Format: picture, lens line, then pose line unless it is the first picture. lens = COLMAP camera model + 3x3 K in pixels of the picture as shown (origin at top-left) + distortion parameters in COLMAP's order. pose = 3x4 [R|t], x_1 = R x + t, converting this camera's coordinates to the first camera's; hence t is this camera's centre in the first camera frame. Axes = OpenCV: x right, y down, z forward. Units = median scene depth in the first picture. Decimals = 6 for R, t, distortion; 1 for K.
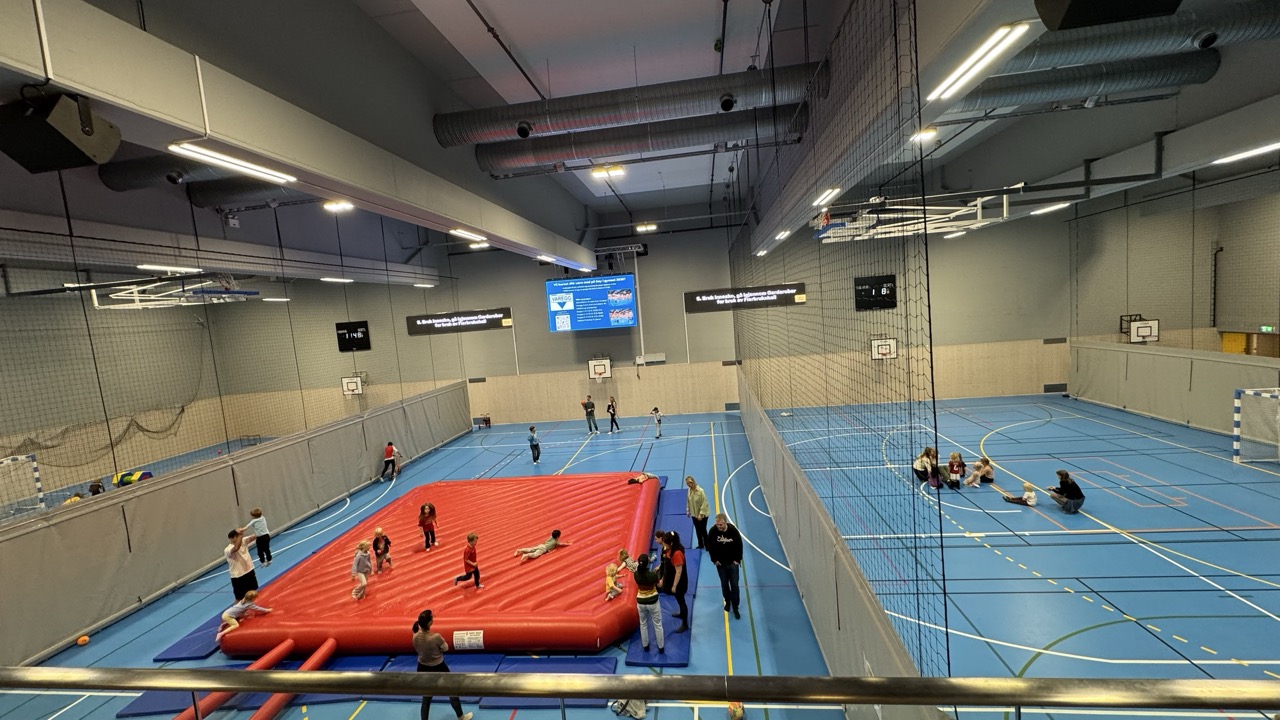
lens RADIAL K [[503.8, 0, 639.8], [0, 503.8, 334.8], [0, 0, 1]] dist [-0.016731, -0.000193]
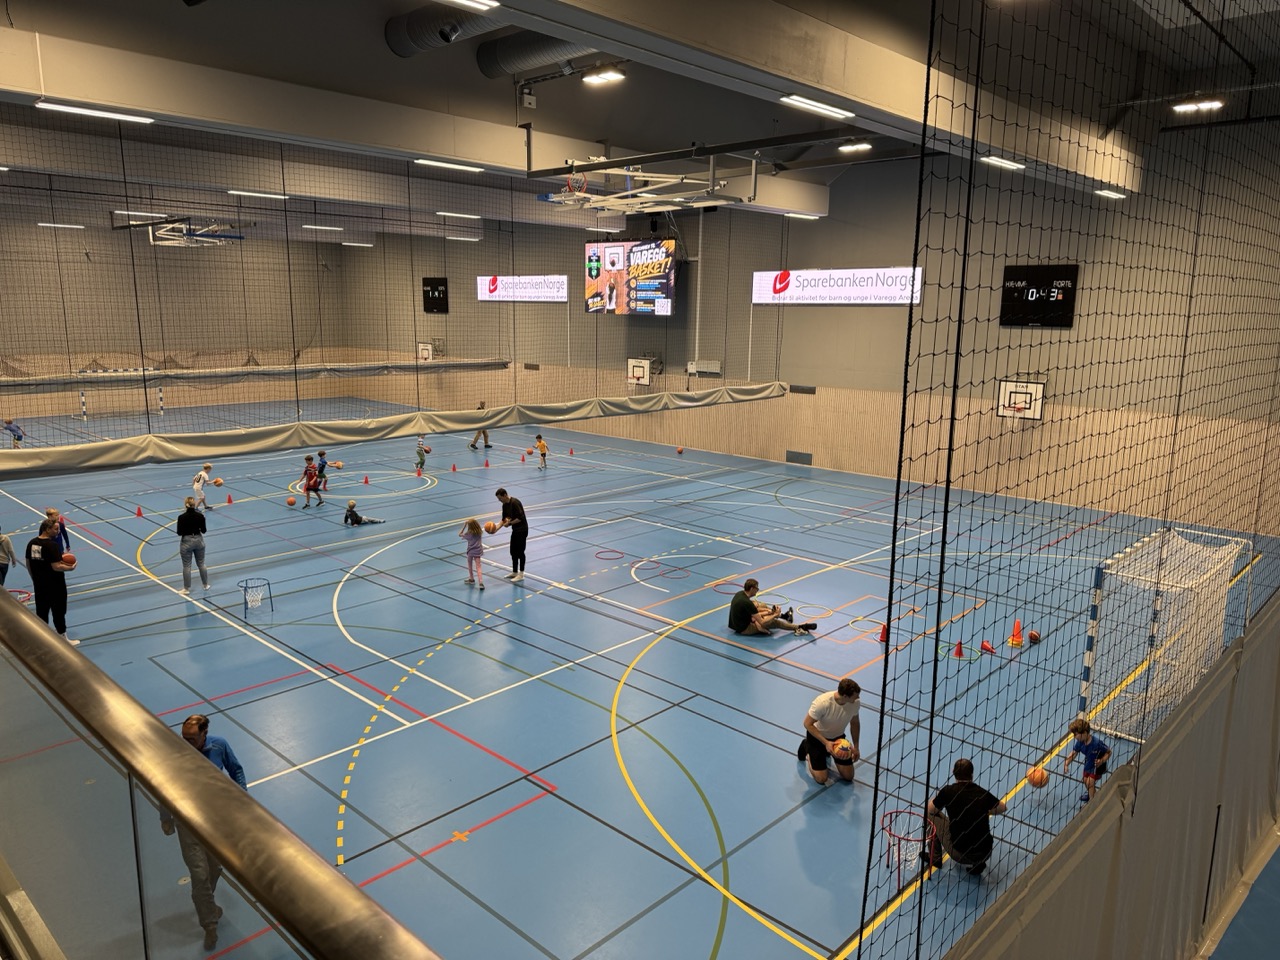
lens RADIAL K [[917.1, 0, 640.0], [0, 917.1, 480.0], [0, 0, 1]] dist [0.117513, -0.065299]
pose [[0.807660, 0.198651, -0.555178, 0.917726], [-0.098158, 0.973700, 0.205606, -0.071095], [0.581421, -0.111565, 0.805918, -0.114509]]
